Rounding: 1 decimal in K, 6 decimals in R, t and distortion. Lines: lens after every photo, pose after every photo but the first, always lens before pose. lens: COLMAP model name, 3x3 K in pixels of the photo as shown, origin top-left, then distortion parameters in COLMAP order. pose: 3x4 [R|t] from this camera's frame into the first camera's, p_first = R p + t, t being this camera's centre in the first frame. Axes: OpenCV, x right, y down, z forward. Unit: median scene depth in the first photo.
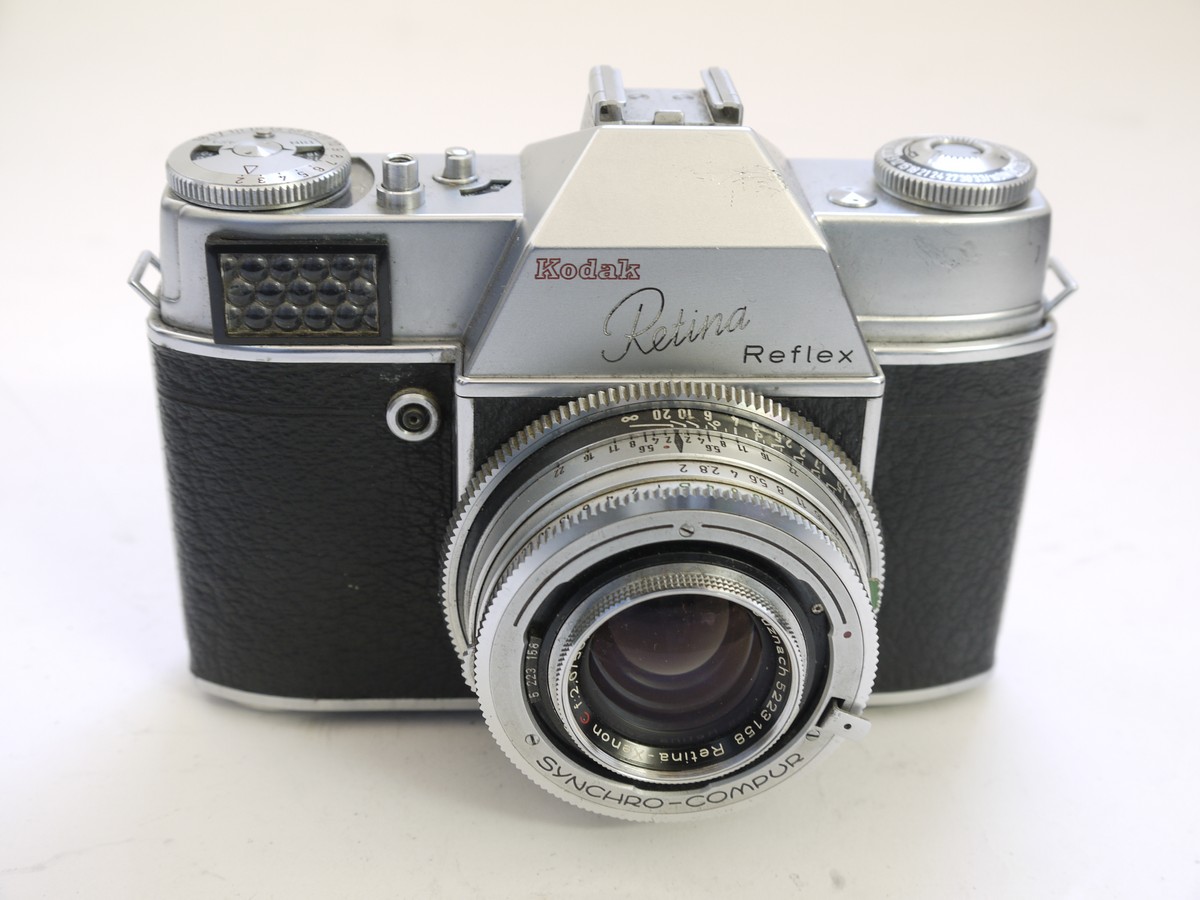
lens RADIAL K [[1608.0, 0, 600.0], [0, 1608.0, 449.1], [0, 0, 1]] dist [-0.069852, 0.000000]
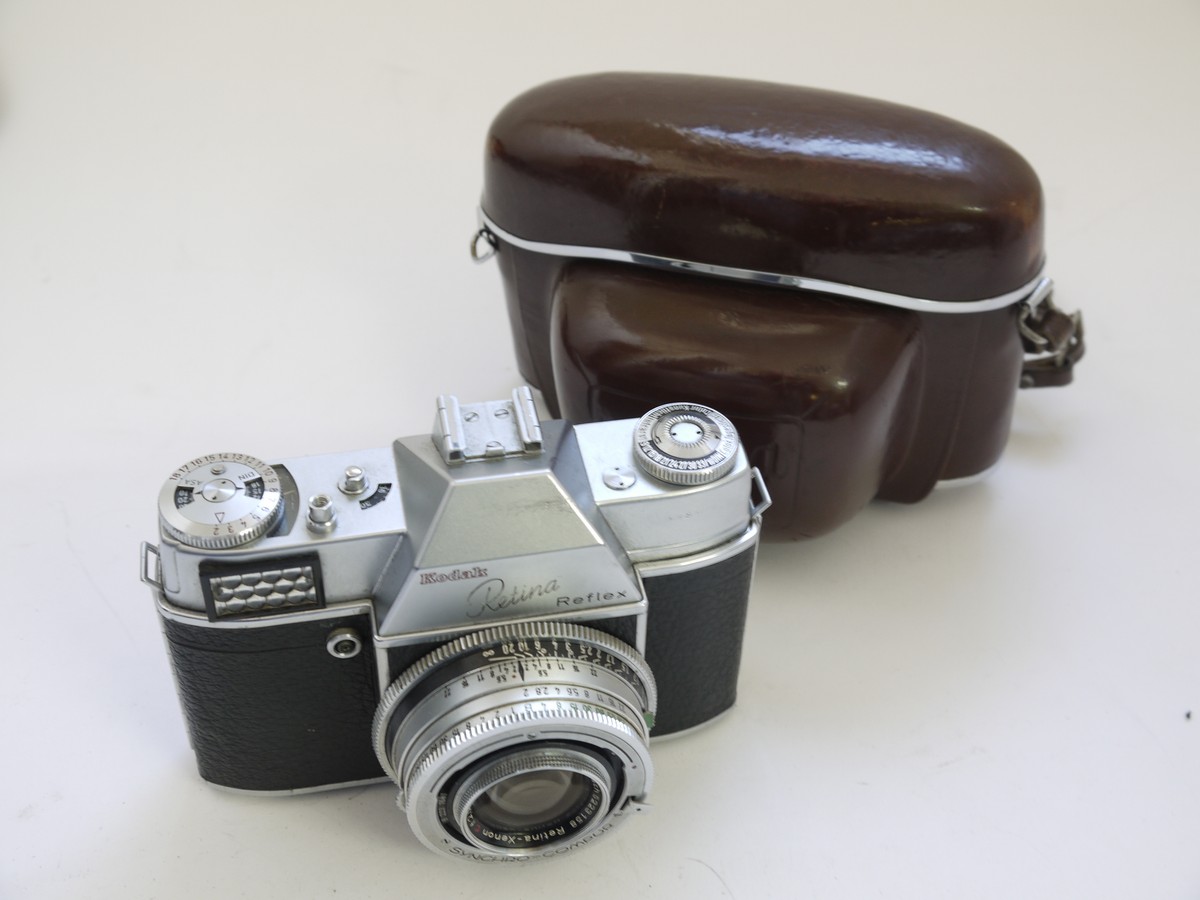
lens RADIAL K [[1608.0, 0, 595.8], [0, 1608.0, 450.5], [0, 0, 1]] dist [-0.069852, 0.000000]
pose [[0.989763, -0.100636, 0.101196, -0.016207], [0.073339, 0.966929, 0.244276, -0.574571], [-0.122432, -0.234353, 0.964411, -0.472024]]
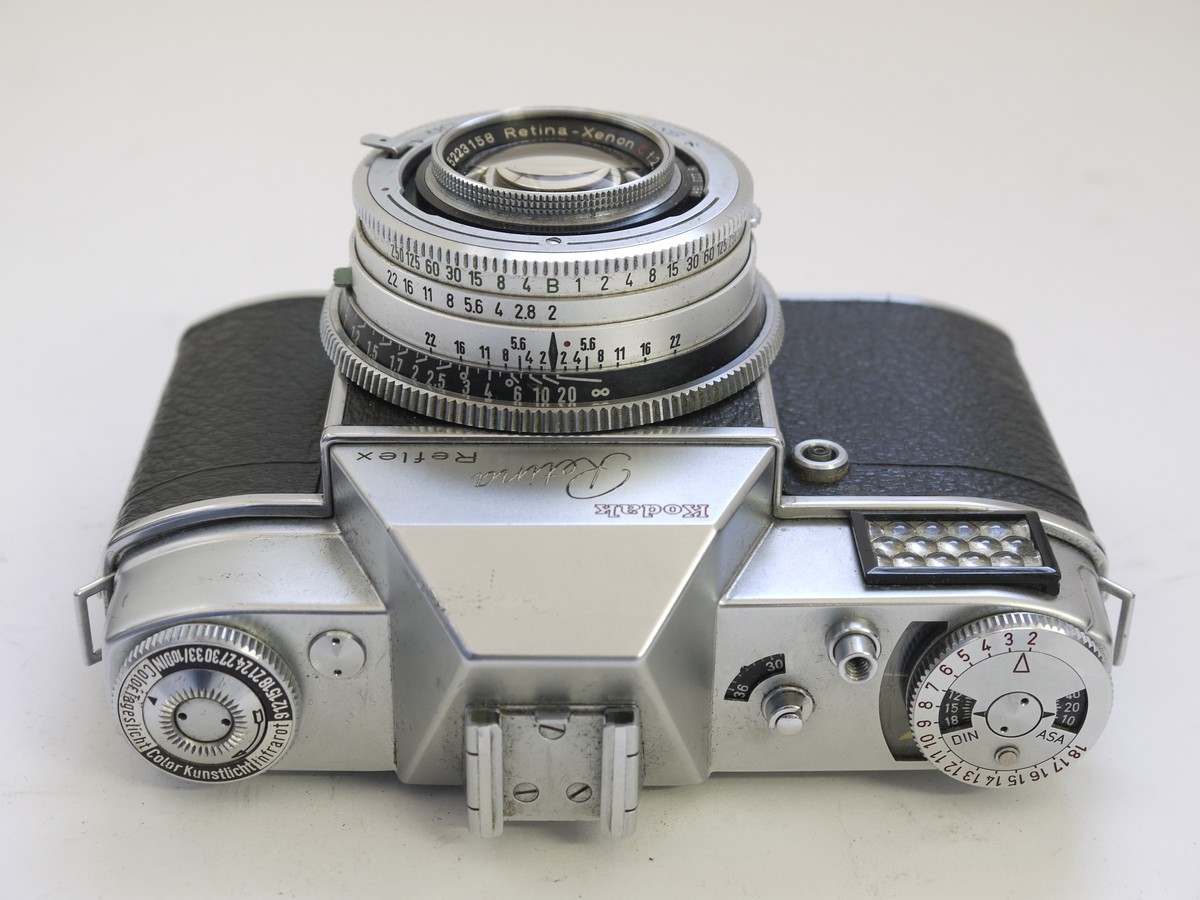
lens RADIAL K [[2006.9, 0, 601.1], [0, 2006.9, 444.1], [0, 0, 1]] dist [-0.158088, 0.000000]
pose [[-0.996391, -0.038426, -0.075682, 0.104484], [-0.005694, -0.859384, 0.511299, -0.635926], [-0.084687, 0.509884, 0.856064, 0.002558]]
